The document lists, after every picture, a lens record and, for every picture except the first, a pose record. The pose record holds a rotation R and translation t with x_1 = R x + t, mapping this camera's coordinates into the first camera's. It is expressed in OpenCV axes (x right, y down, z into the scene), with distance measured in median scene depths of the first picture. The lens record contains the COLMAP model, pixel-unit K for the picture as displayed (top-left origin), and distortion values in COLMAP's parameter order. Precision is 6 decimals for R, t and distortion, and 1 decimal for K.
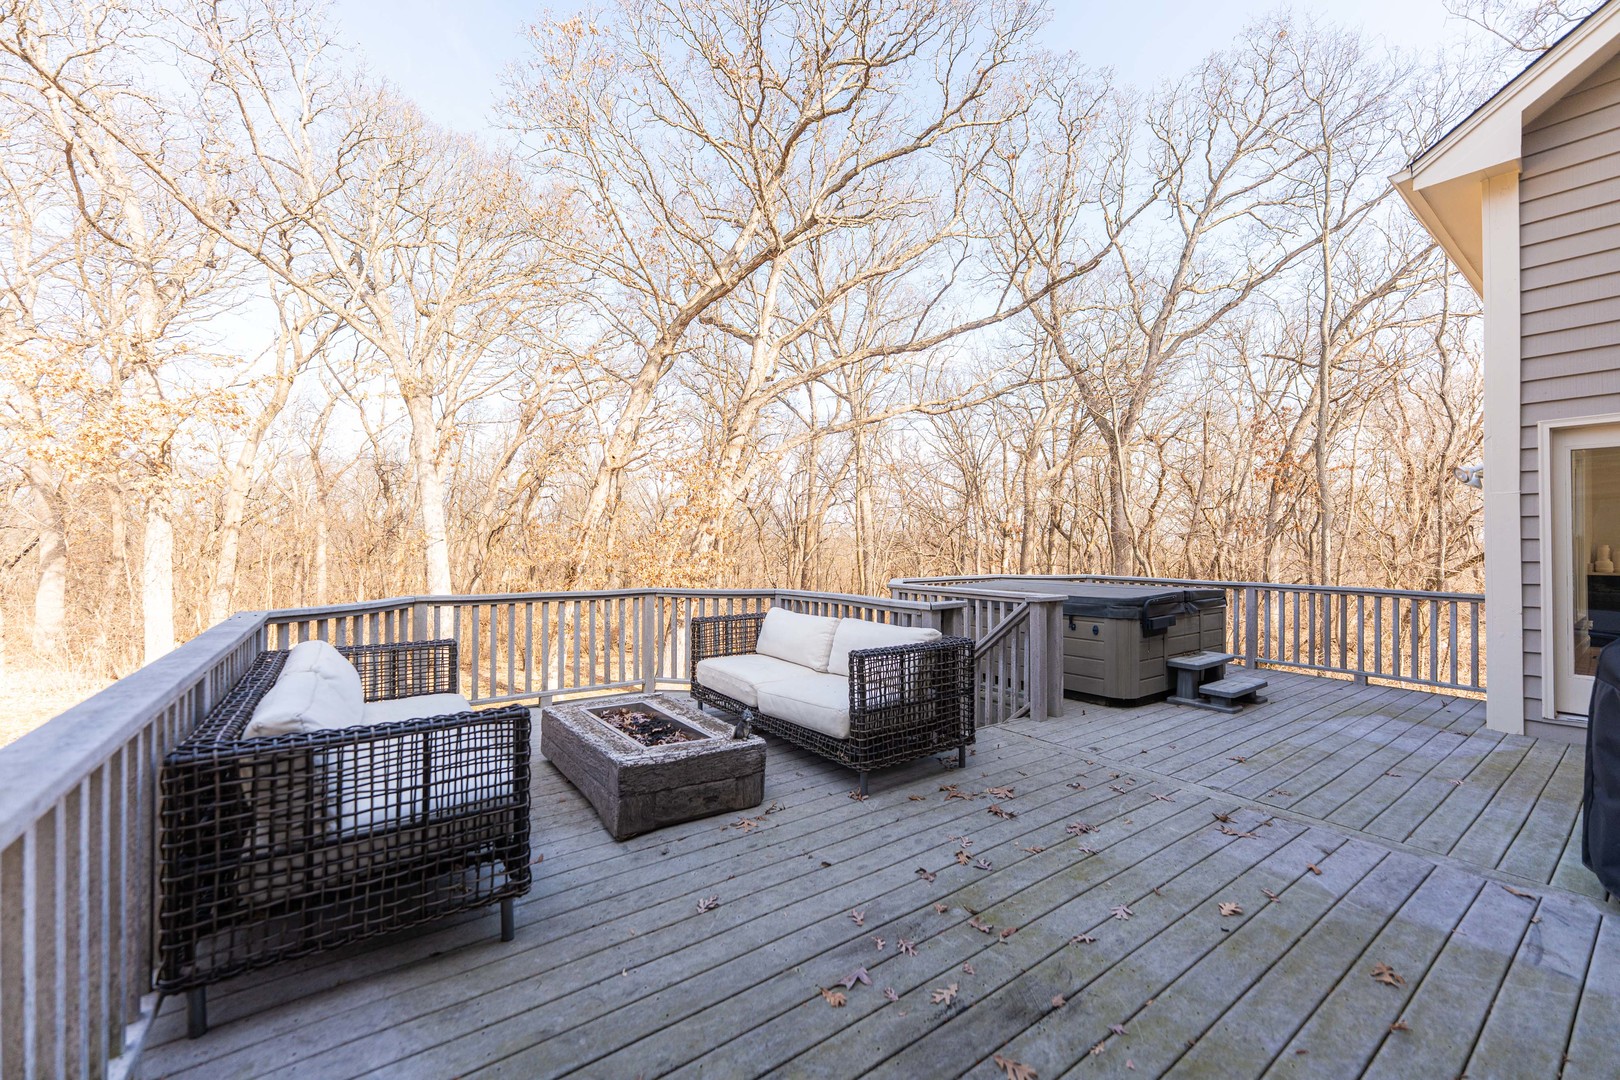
lens RADIAL K [[658.6, 0, 811.7], [0, 658.6, 544.1], [0, 0, 1]] dist [0.001370, -0.000012]
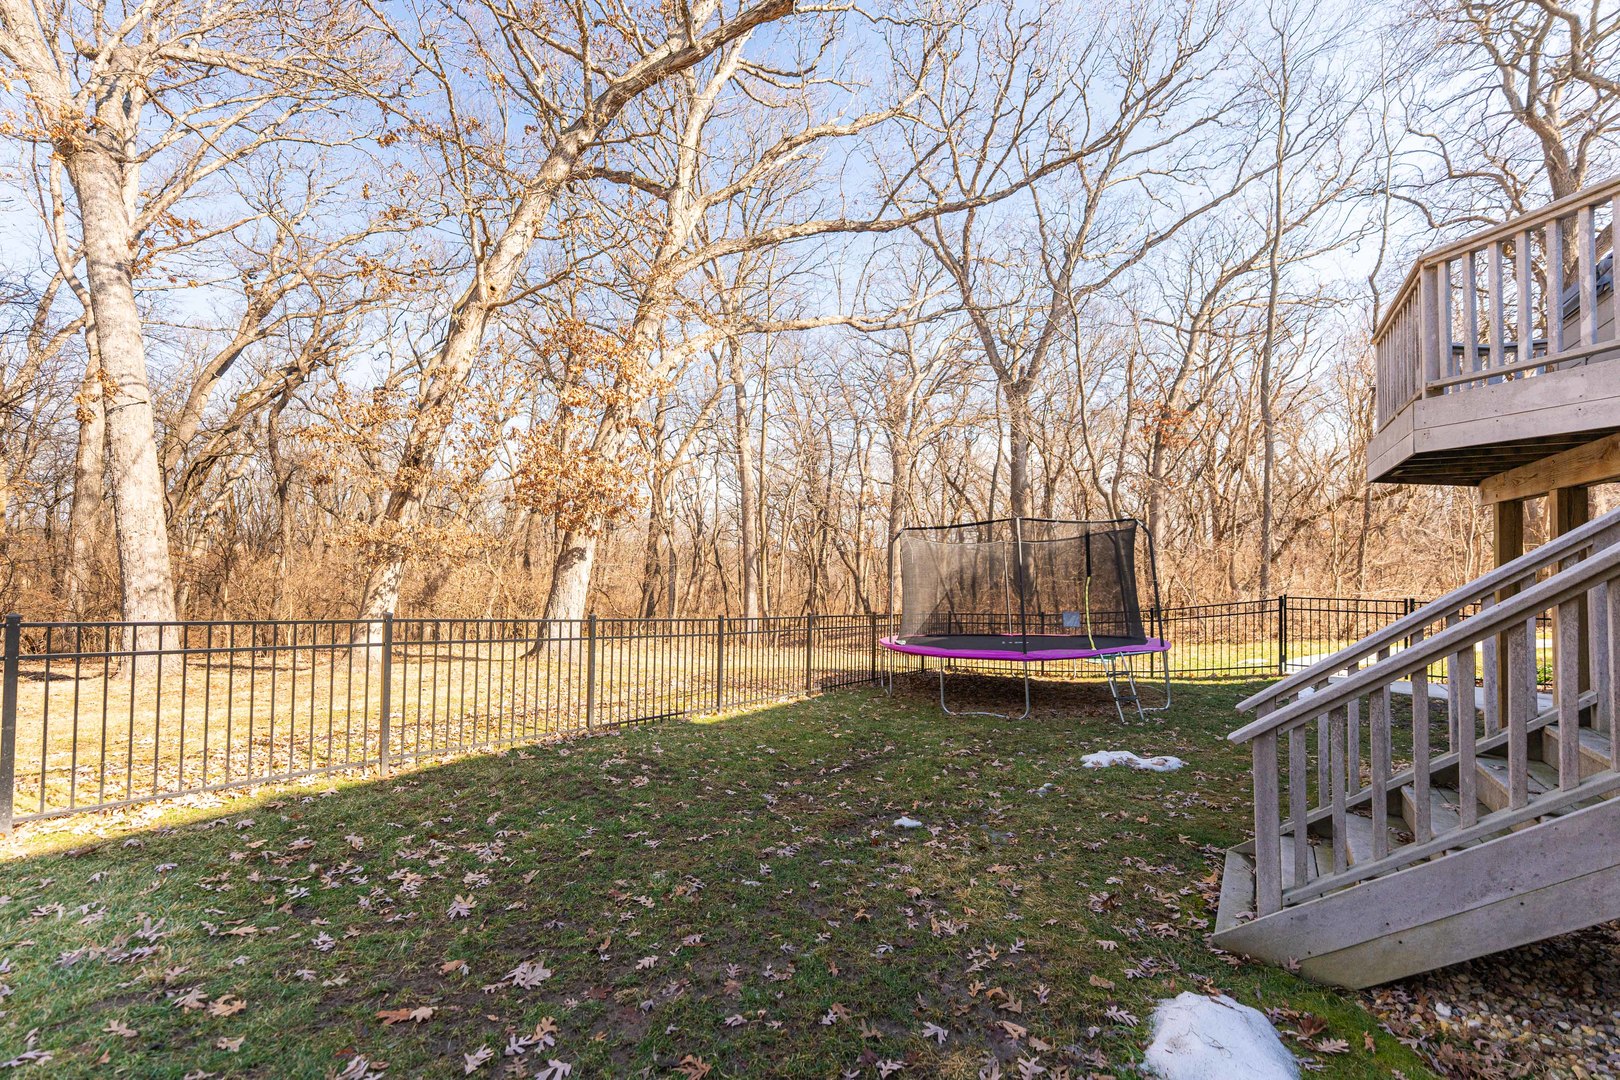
lens RADIAL K [[658.6, 0, 816.0], [0, 658.6, 542.4], [0, 0, 1]] dist [0.001370, -0.000012]
pose [[0.938636, 0.016305, 0.344523, -0.914719], [-0.011306, 0.999800, -0.016514, 0.520432], [-0.344723, 0.011606, 0.938633, 1.169801]]
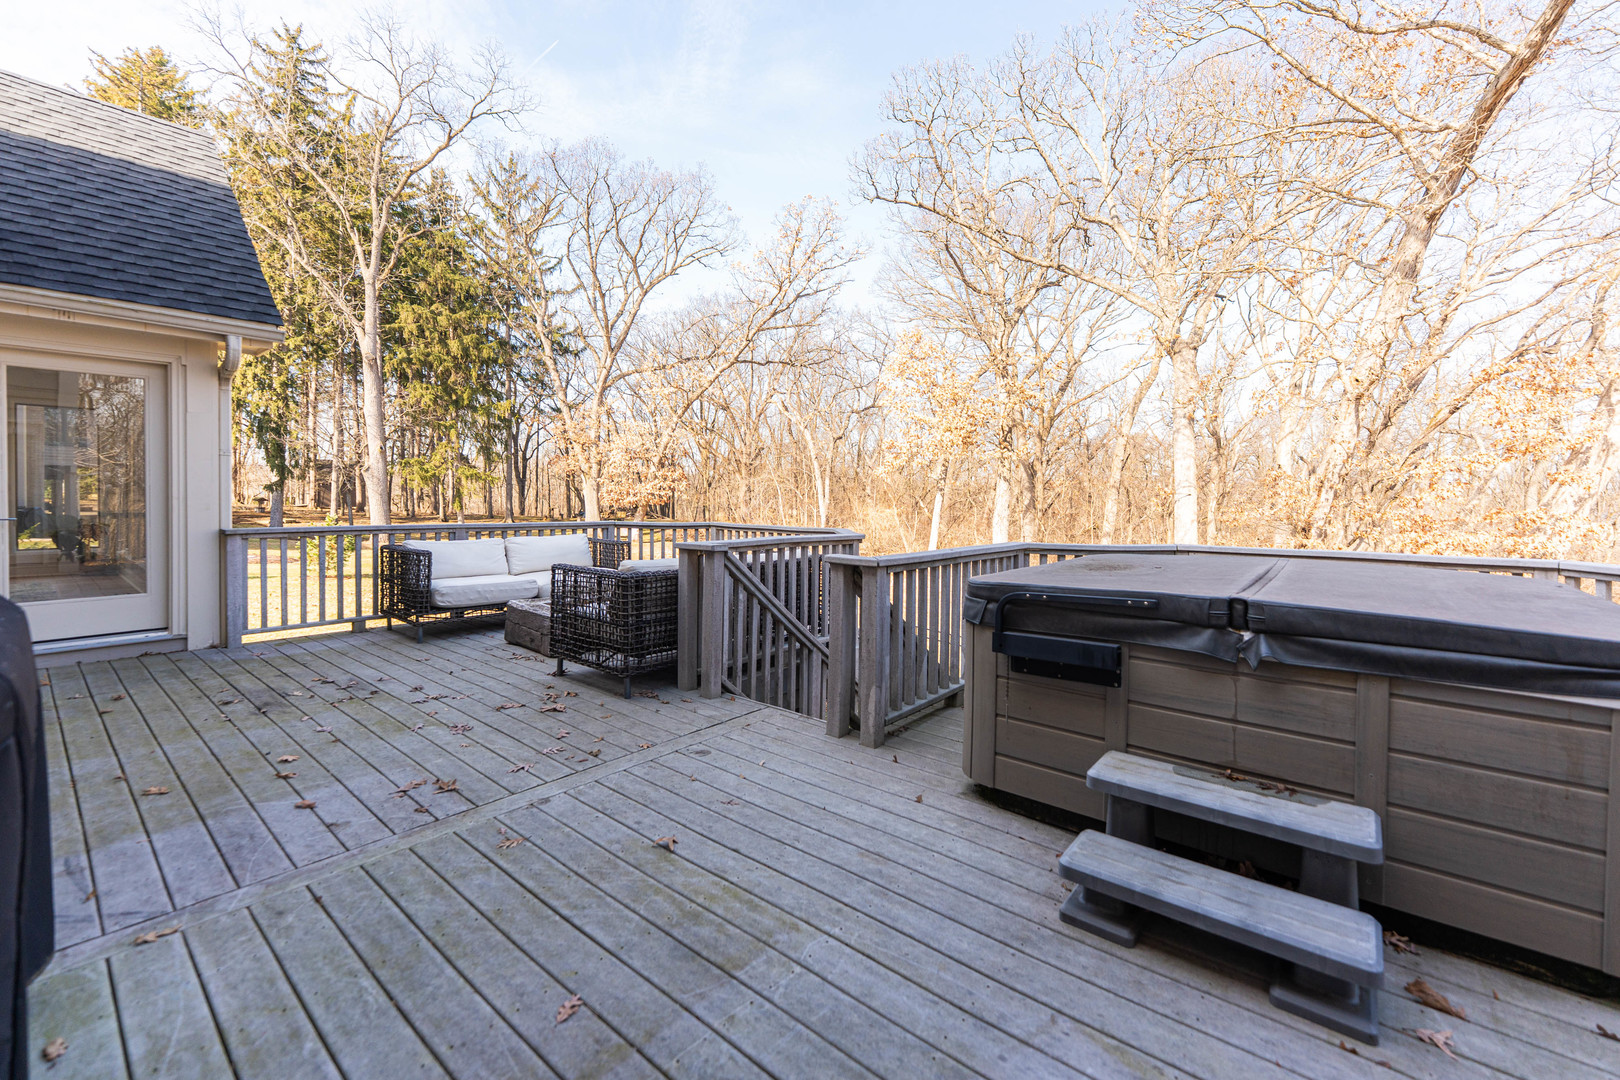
lens RADIAL K [[658.6, 0, 810.6], [0, 658.6, 527.5], [0, 0, 1]] dist [0.001370, -0.000012]
pose [[0.232749, 0.040384, -0.971698, 1.153357], [-0.005198, 0.999175, 0.040281, 0.022959], [0.972523, -0.004325, 0.232766, 0.926591]]
